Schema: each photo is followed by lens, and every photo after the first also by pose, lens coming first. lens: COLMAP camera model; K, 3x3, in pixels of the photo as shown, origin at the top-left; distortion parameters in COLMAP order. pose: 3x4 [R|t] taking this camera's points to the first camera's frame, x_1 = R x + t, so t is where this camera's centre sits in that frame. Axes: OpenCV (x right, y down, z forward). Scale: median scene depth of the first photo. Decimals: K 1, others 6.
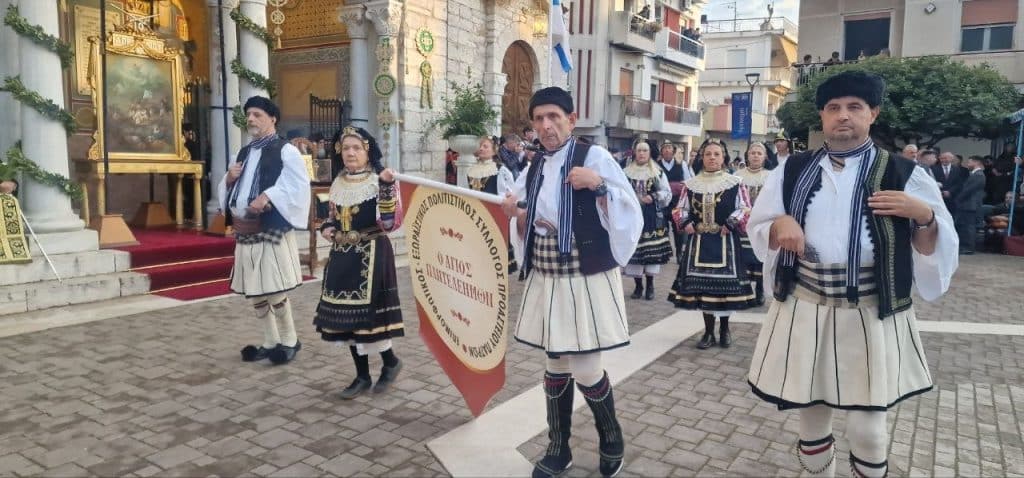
lens RADIAL K [[685.8, 0, 521.4], [0, 685.8, 232.4], [0, 0, 1]] dist [0.064376, -0.062711]
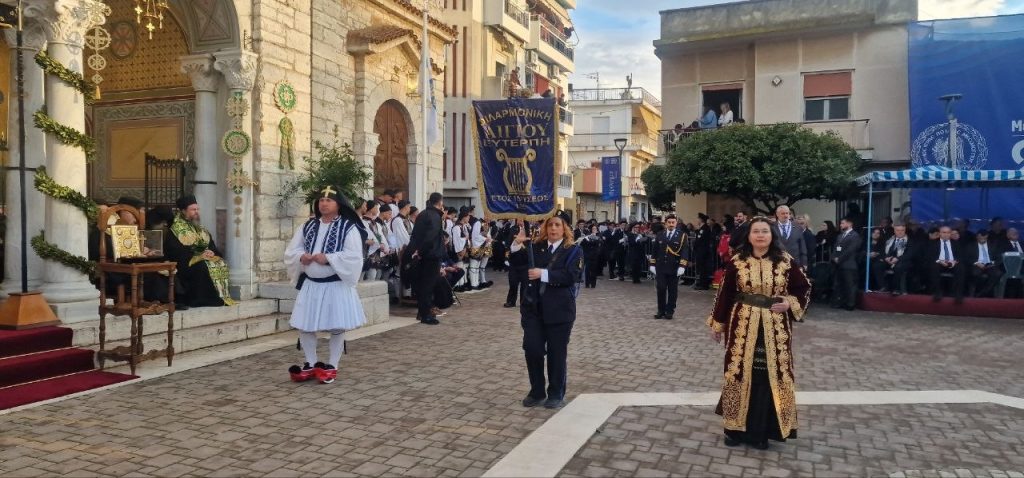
lens RADIAL K [[676.8, 0, 522.7], [0, 676.8, 233.0], [0, 0, 1]] dist [0.071119, -0.060899]
pose [[0.982826, -0.013968, 0.184003, -0.000662], [0.029778, 0.996068, -0.083443, -0.011566], [-0.182114, 0.087489, 0.979377, 0.063298]]
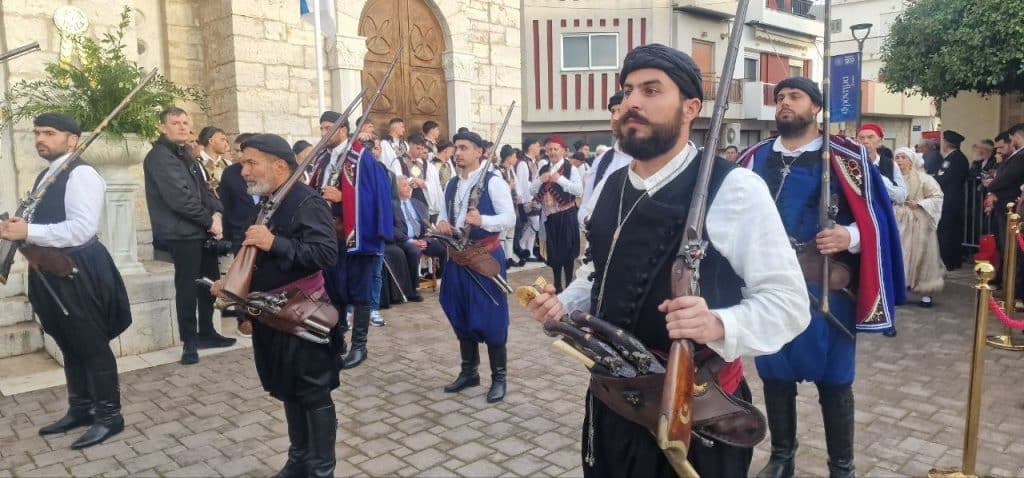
lens RADIAL K [[683.9, 0, 531.3], [0, 683.9, 225.7], [0, 0, 1]] dist [0.068182, -0.061347]
pose [[0.973068, -0.023724, -0.229295, 0.274319], [0.020192, 0.999639, -0.017739, -0.041257], [0.229633, 0.012631, 0.973195, 0.420965]]
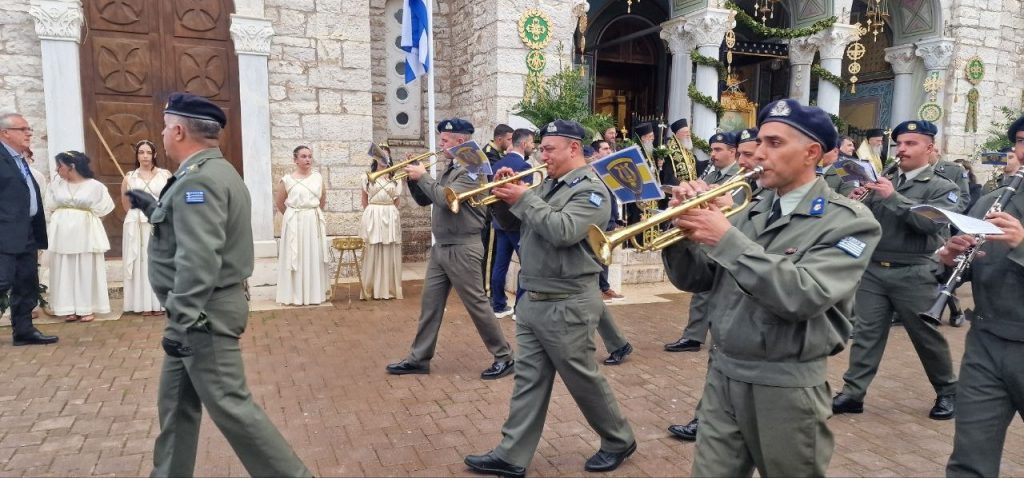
lens RADIAL K [[676.0, 0, 514.7], [0, 676.0, 250.4], [0, 0, 1]] dist [0.076584, -0.064326]
pose [[0.822555, 0.054697, -0.566048, -0.080867], [-0.055432, 0.998336, 0.015917, 0.020399], [0.565977, 0.018285, 0.824218, -0.224201]]
